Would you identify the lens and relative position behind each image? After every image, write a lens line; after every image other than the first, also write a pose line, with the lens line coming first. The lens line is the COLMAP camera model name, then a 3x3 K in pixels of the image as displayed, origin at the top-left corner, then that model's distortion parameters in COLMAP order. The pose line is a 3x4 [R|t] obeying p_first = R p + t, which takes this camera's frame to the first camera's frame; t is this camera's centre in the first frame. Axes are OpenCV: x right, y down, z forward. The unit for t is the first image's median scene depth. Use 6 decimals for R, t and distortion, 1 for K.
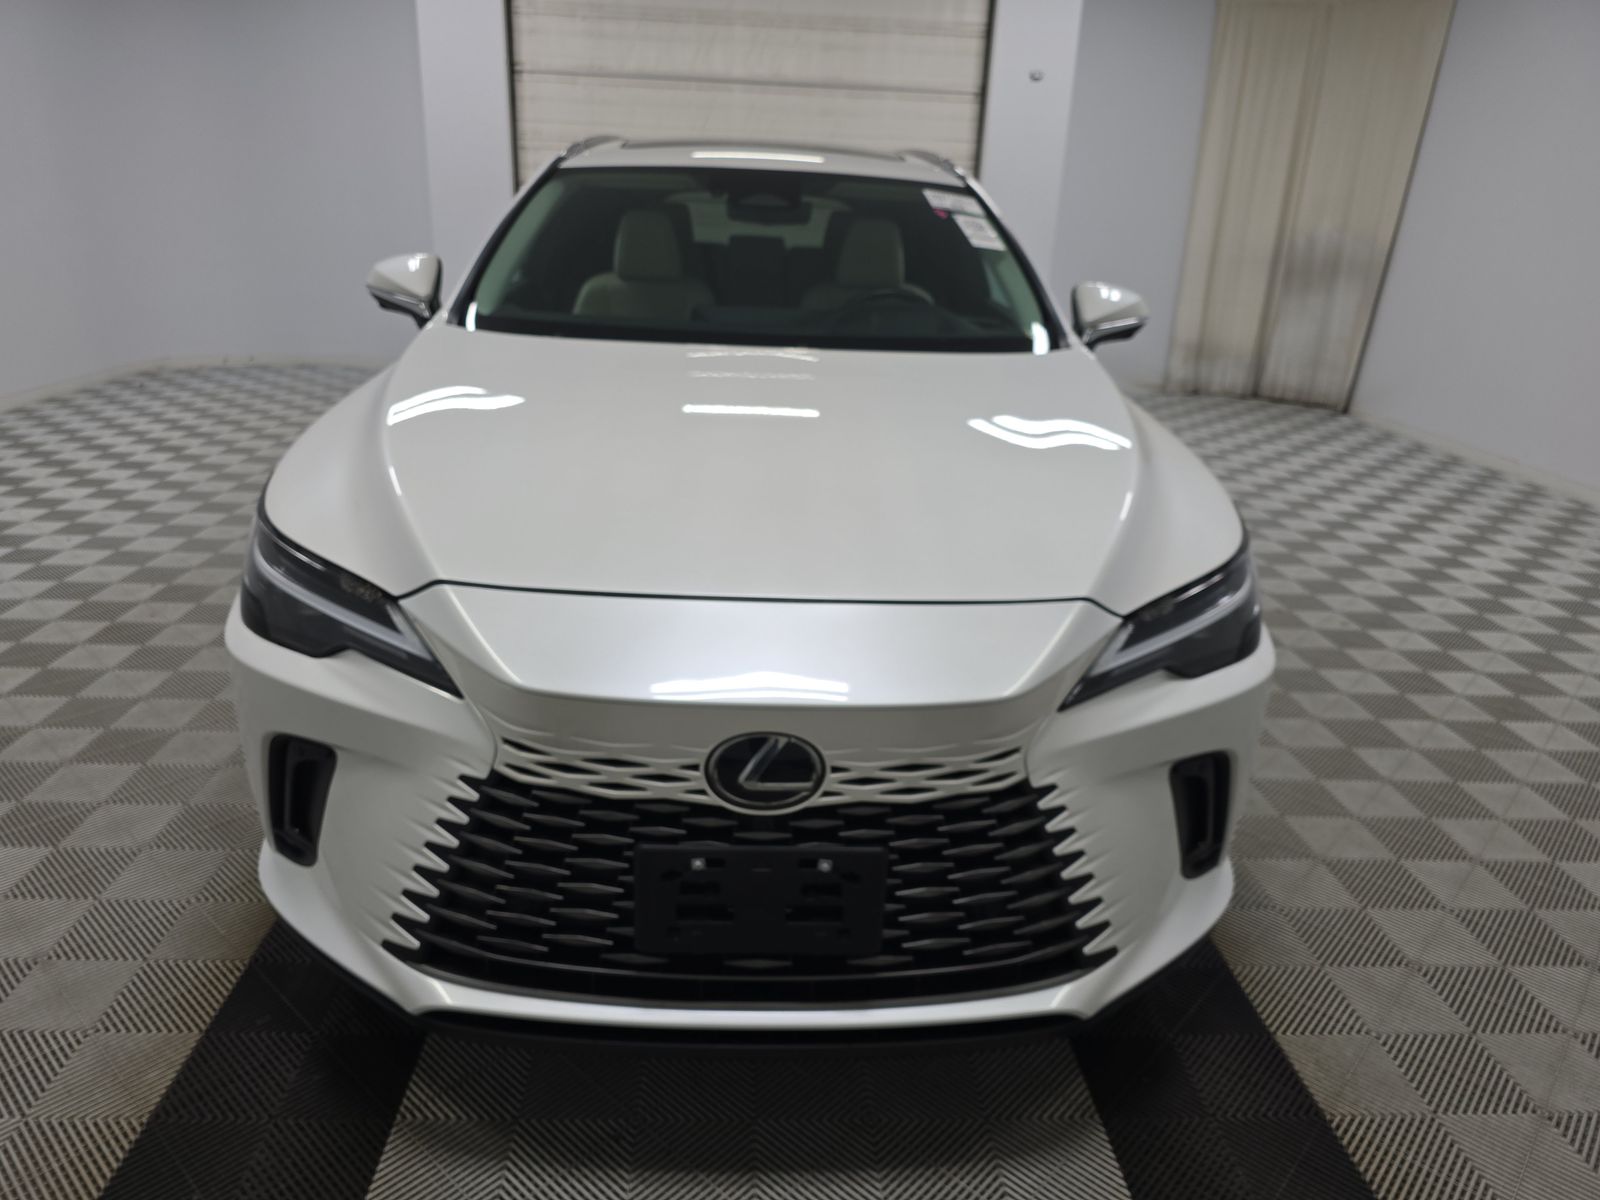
lens RADIAL K [[1102.2, 0, 800.0], [0, 1102.2, 600.0], [0, 0, 1]] dist [-0.001538, -0.000953]
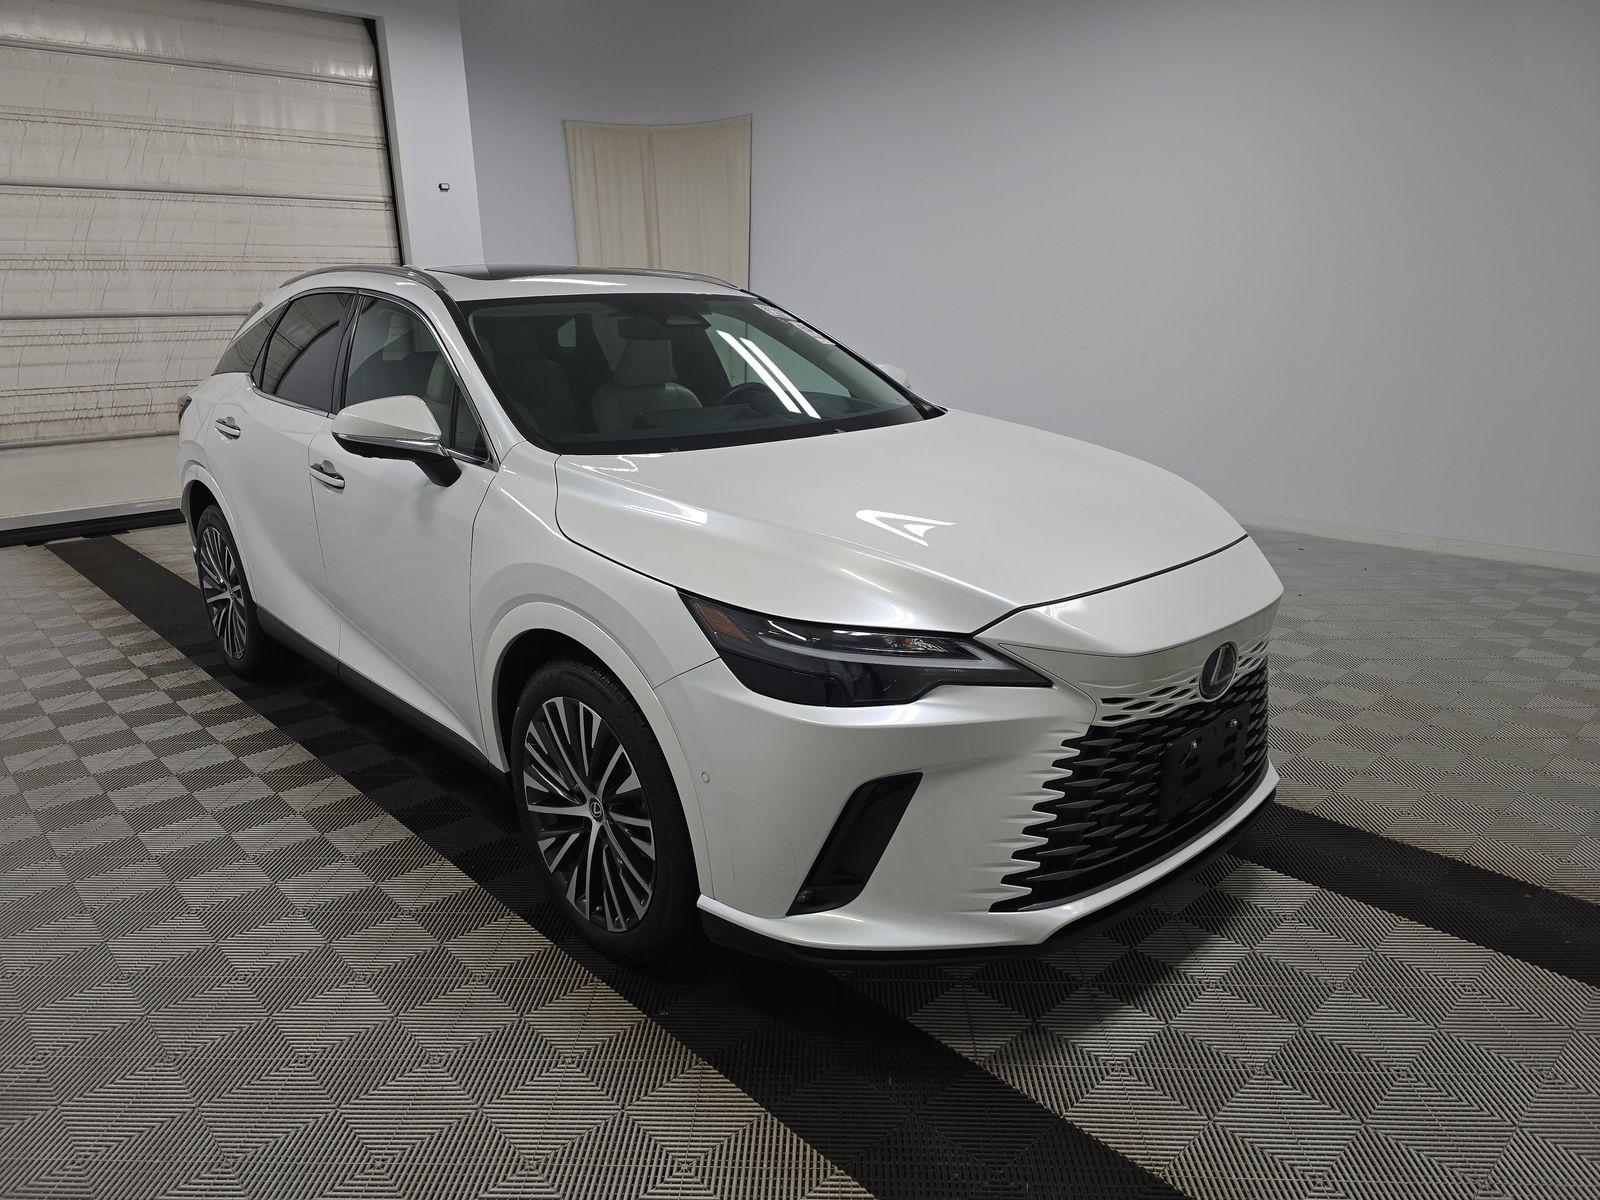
lens RADIAL K [[1072.6, 0, 800.0], [0, 1072.6, 600.0], [0, 0, 1]] dist [-0.005635, -0.003586]
pose [[0.766096, -0.218893, 0.604304, -1.232903], [0.256959, 0.966119, 0.024196, -0.118143], [-0.589126, 0.136745, 0.796386, 0.101221]]
